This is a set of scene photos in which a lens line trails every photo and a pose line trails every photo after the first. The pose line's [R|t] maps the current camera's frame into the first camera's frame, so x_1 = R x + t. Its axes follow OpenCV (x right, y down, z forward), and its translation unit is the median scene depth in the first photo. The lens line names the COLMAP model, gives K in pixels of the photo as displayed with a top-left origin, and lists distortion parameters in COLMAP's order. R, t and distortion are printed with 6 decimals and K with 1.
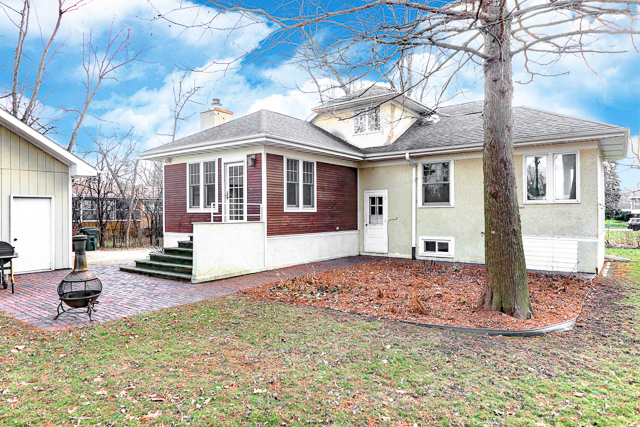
lens RADIAL K [[405.0, 0, 319.5], [0, 405.0, 210.9], [0, 0, 1]] dist [-0.000338, -0.000607]
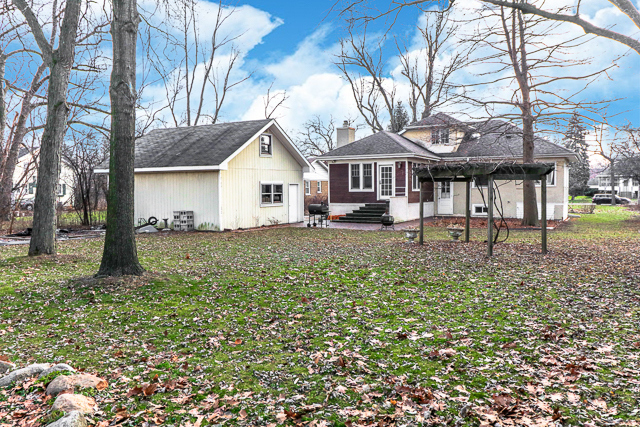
lens RADIAL K [[505.3, 0, 320.1], [0, 505.3, 214.6], [0, 0, 1]] dist [0.004878, 0.001063]
pose [[0.990816, -0.011013, 0.134766, -0.749321], [0.003838, 0.998566, 0.053389, -0.014235], [-0.135161, -0.052382, 0.989438, -1.167473]]
